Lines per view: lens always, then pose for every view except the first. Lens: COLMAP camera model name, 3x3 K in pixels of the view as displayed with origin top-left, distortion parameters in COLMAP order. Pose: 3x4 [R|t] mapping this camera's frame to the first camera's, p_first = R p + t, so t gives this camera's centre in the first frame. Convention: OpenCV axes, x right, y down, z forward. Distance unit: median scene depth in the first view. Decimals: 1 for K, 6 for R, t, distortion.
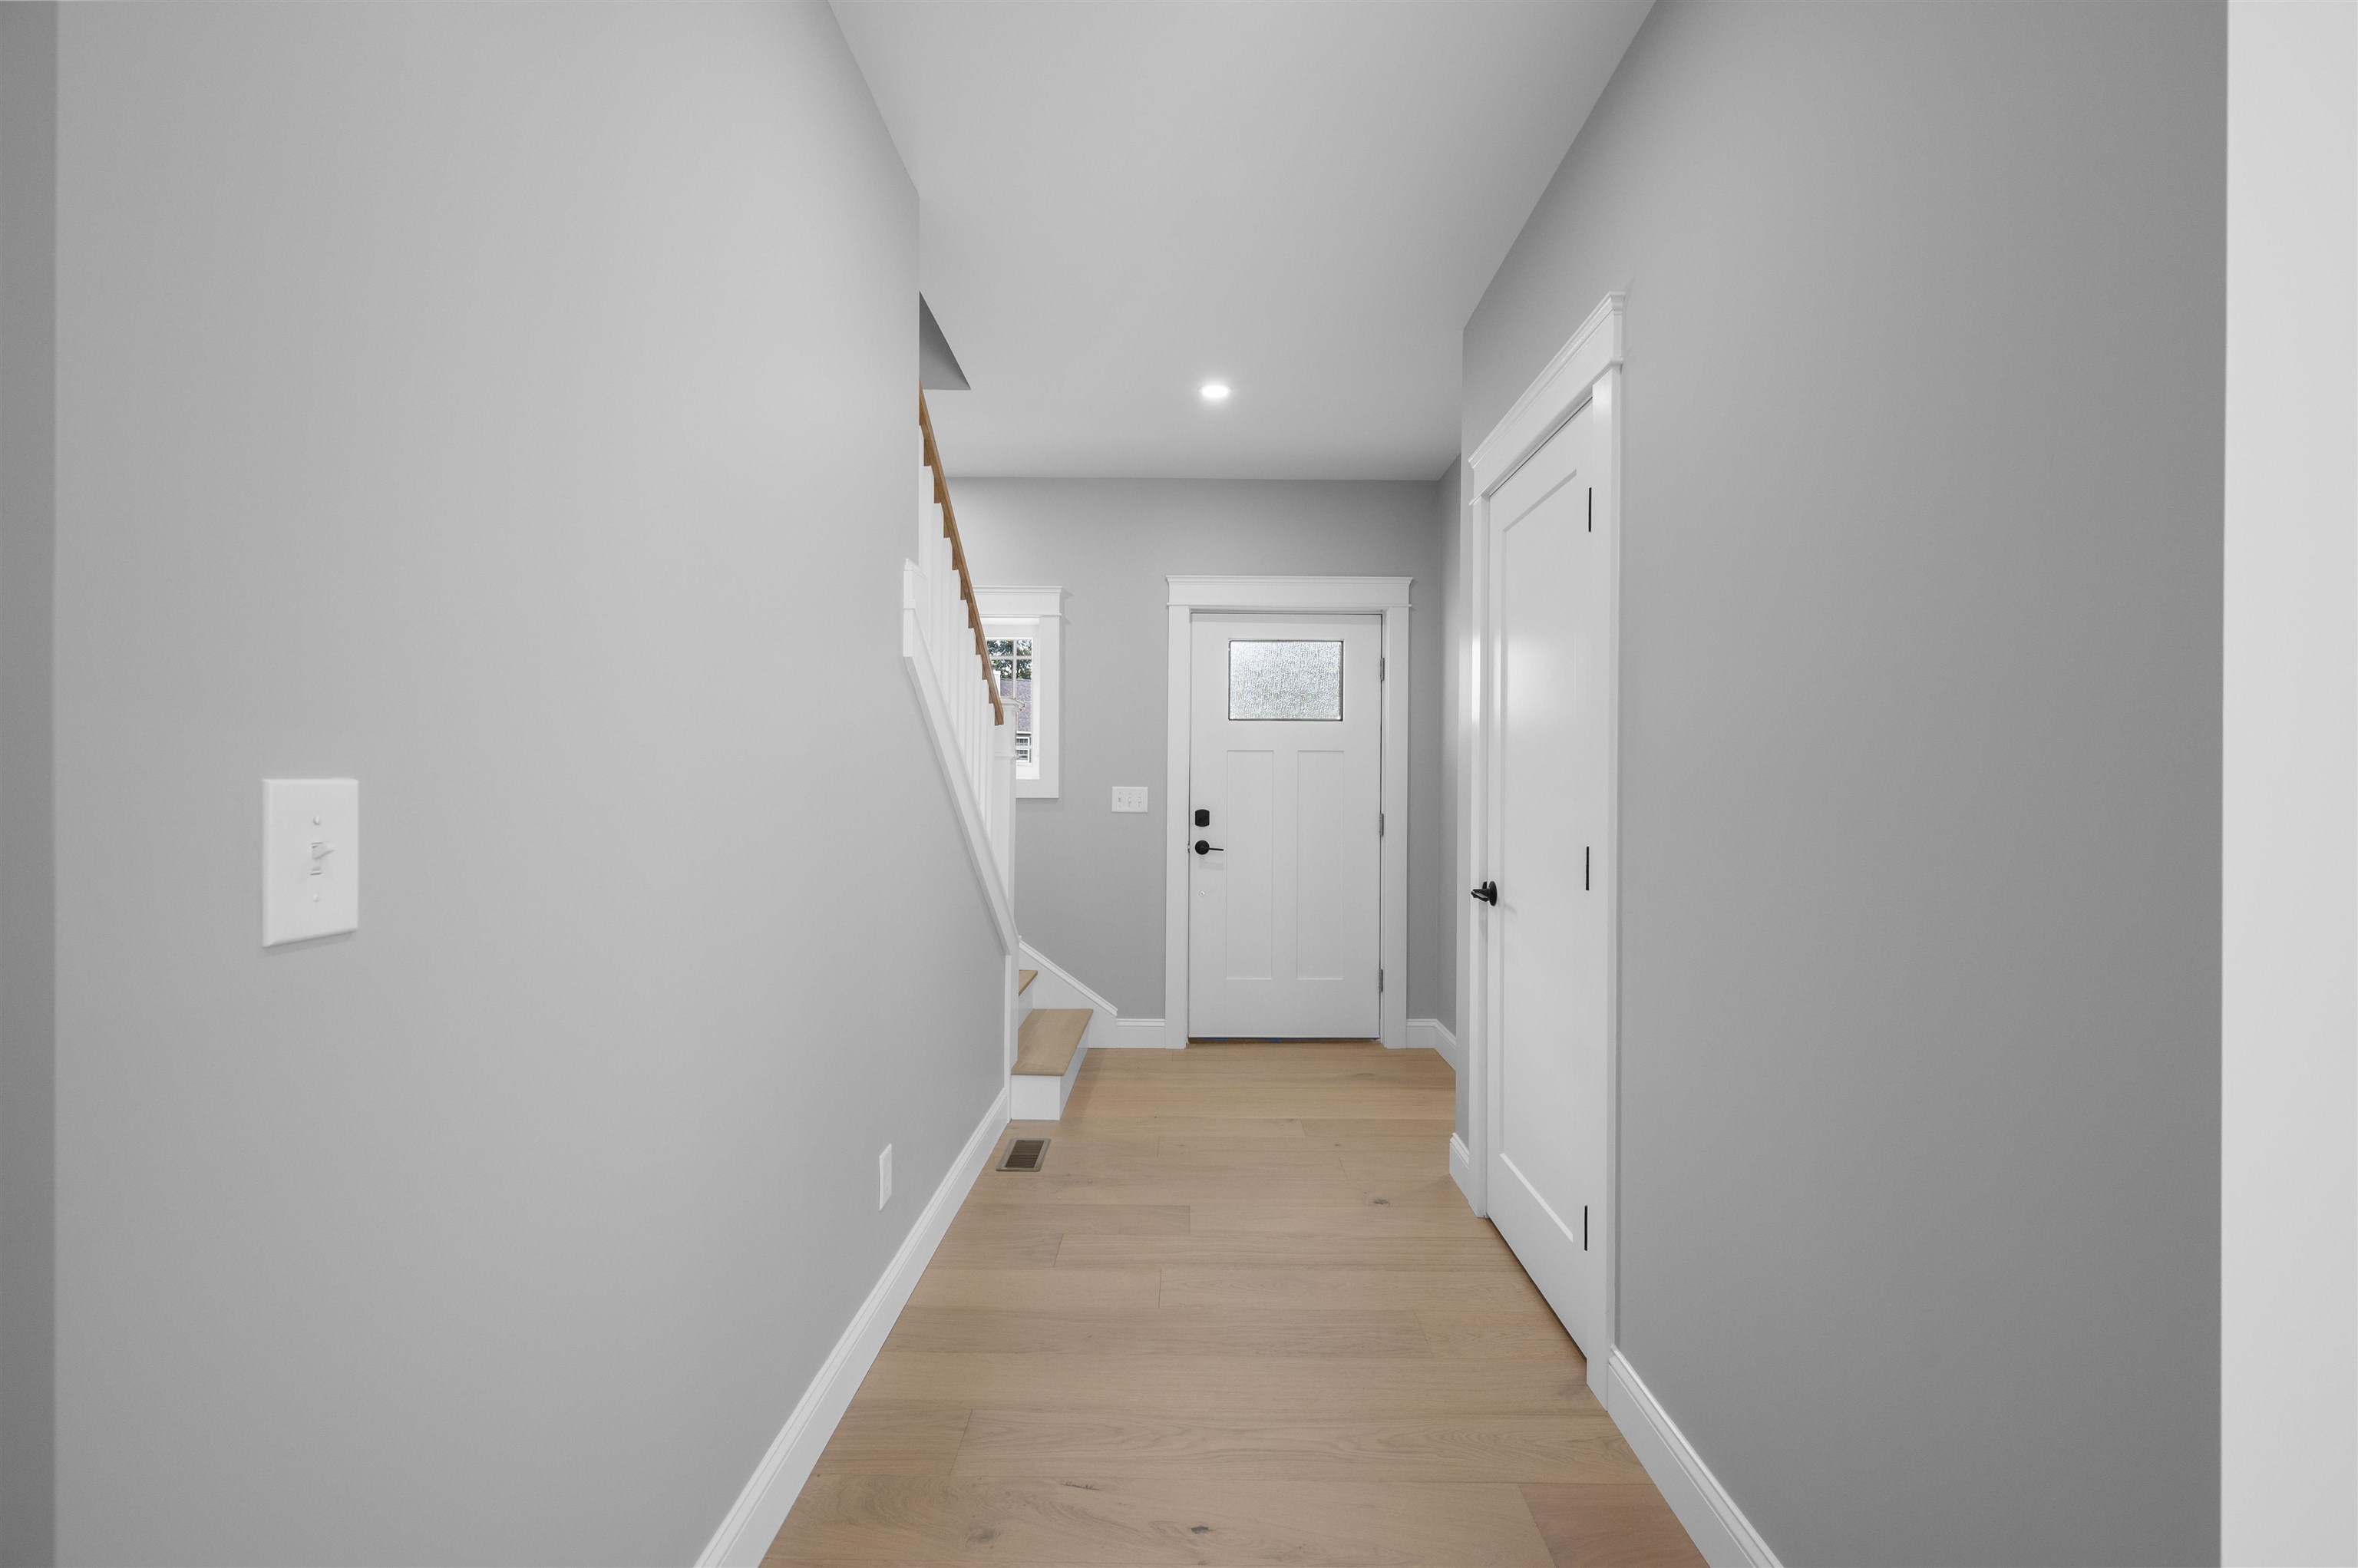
lens RADIAL K [[980.0, 0, 1183.0], [0, 980.0, 797.9], [0, 0, 1]] dist [-0.001490, 0.001681]
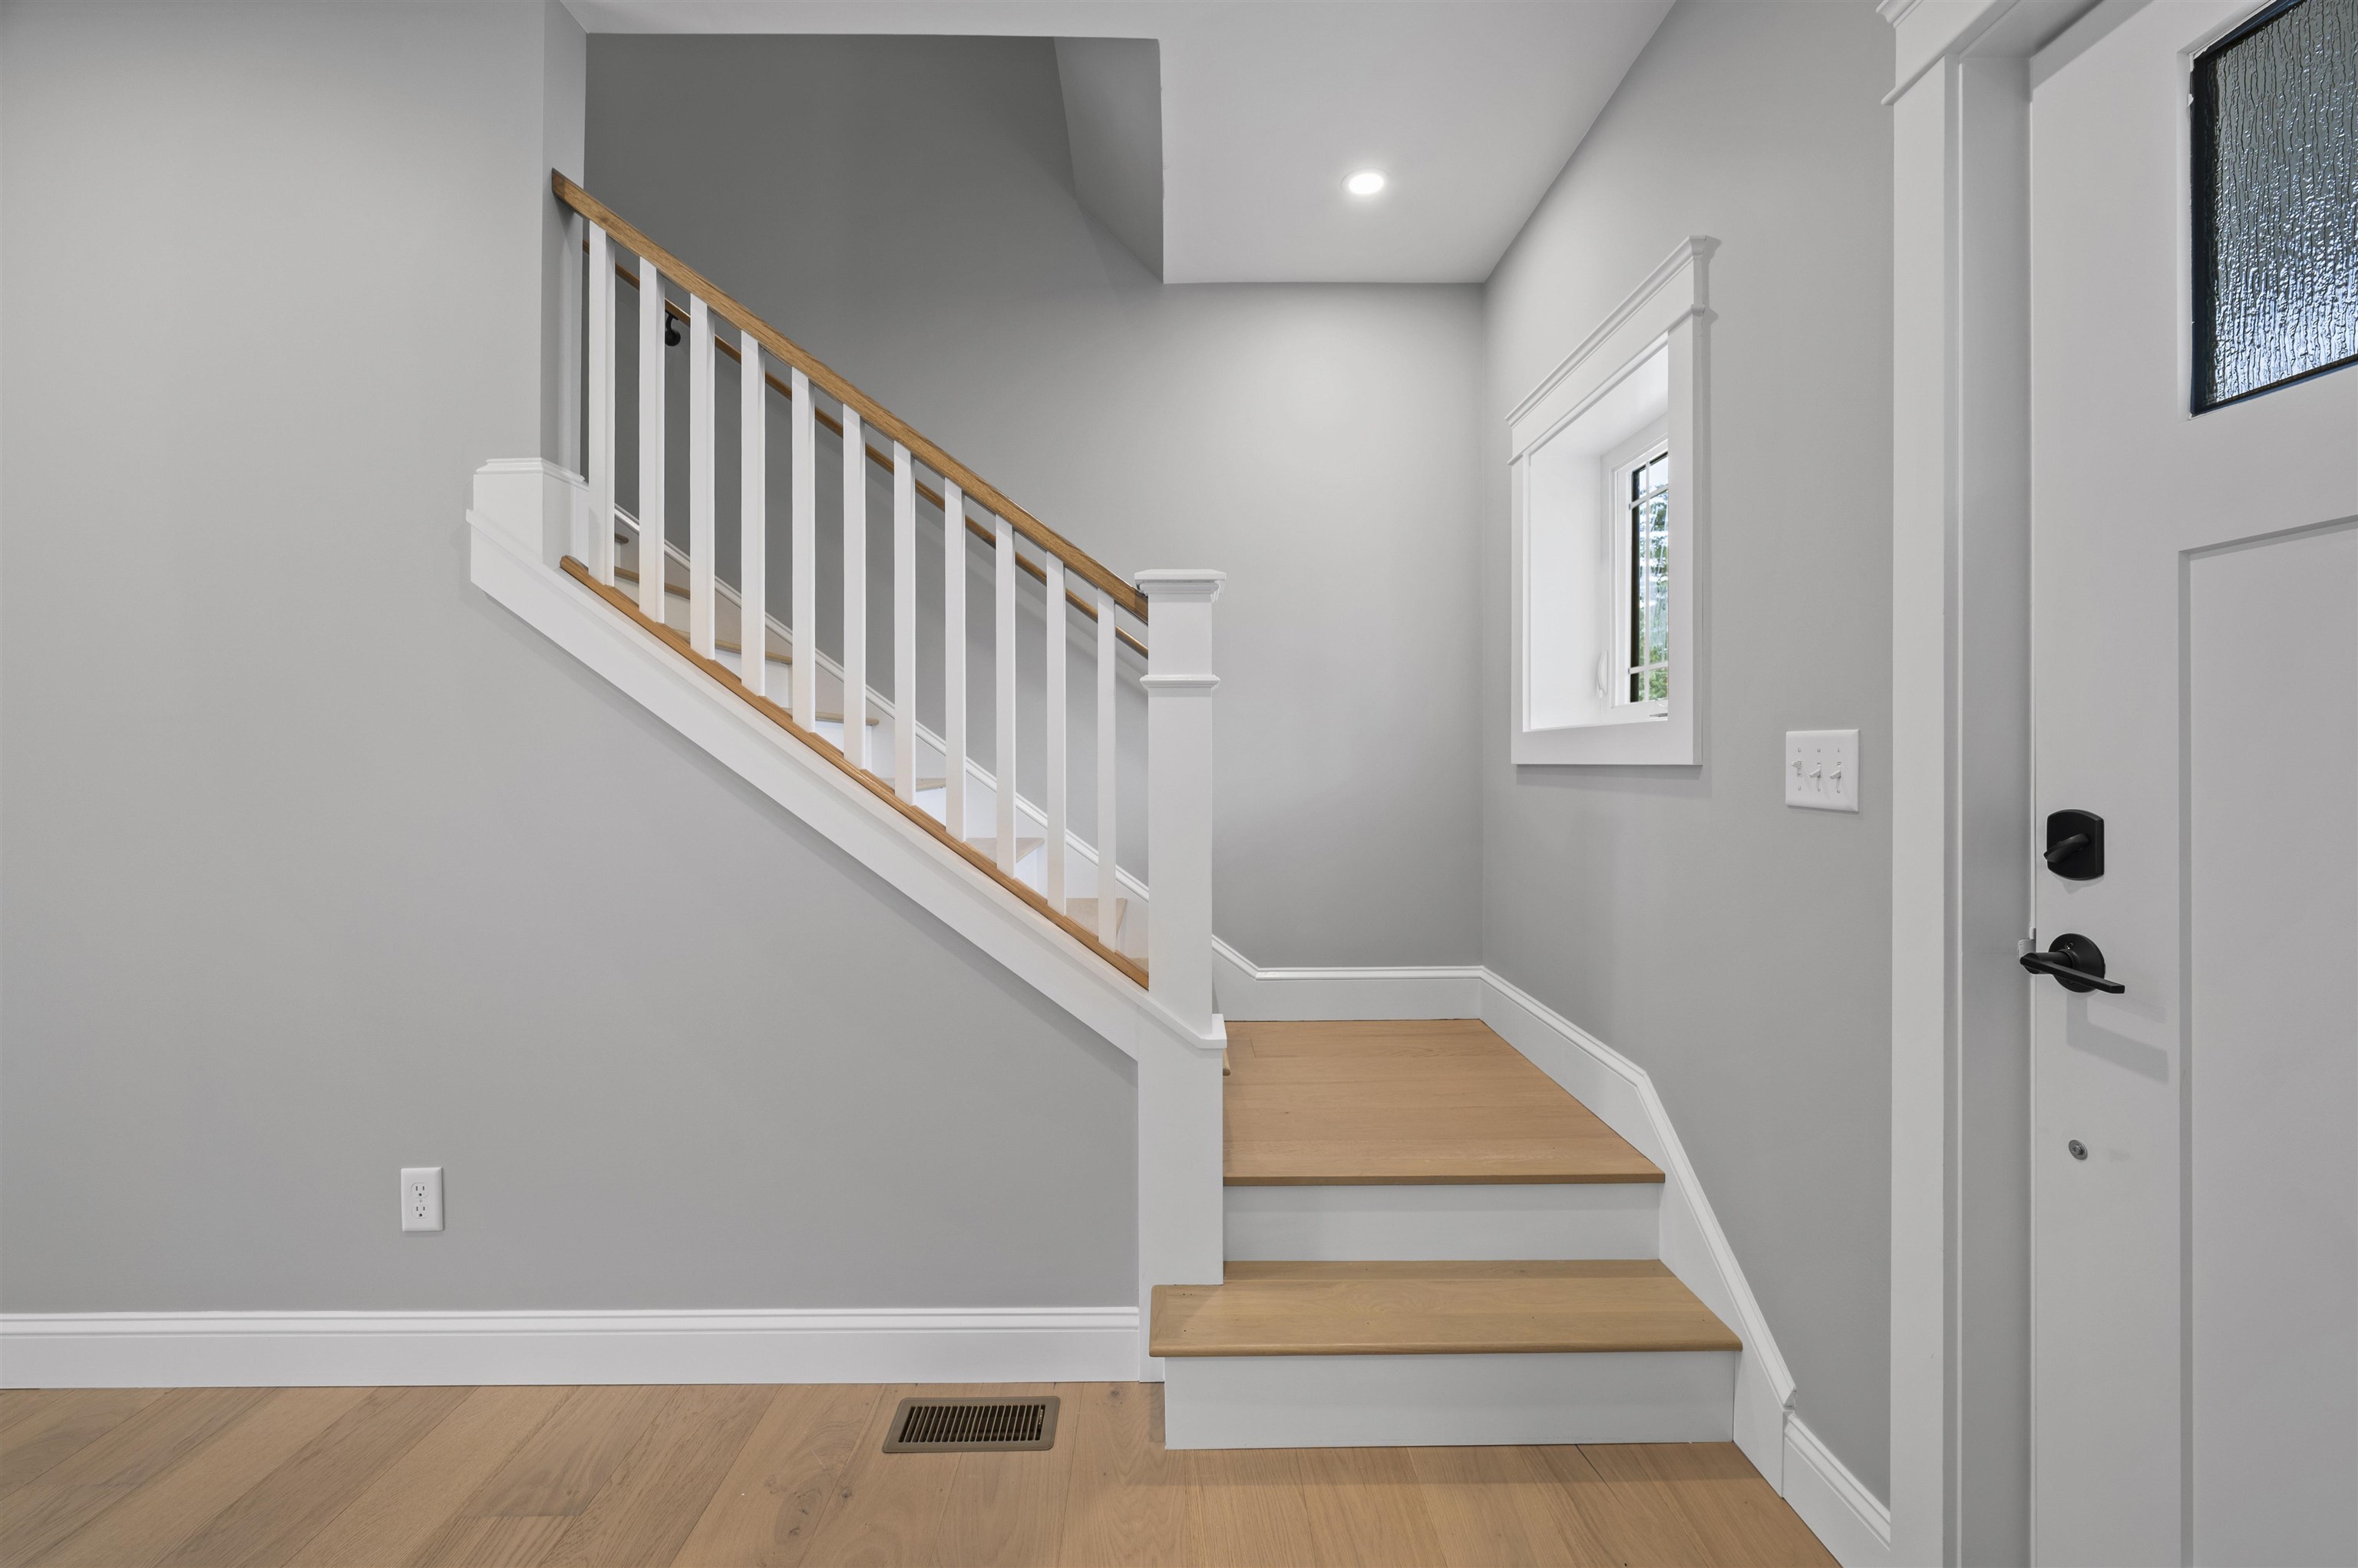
lens RADIAL K [[980.0, 0, 1178.9], [0, 980.0, 766.7], [0, 0, 1]] dist [-0.001490, 0.001681]
pose [[0.016132, -0.002967, -0.999865, 0.267988], [-0.002142, 0.999993, -0.003002, 0.002141], [0.999868, 0.002190, 0.016126, 0.781664]]
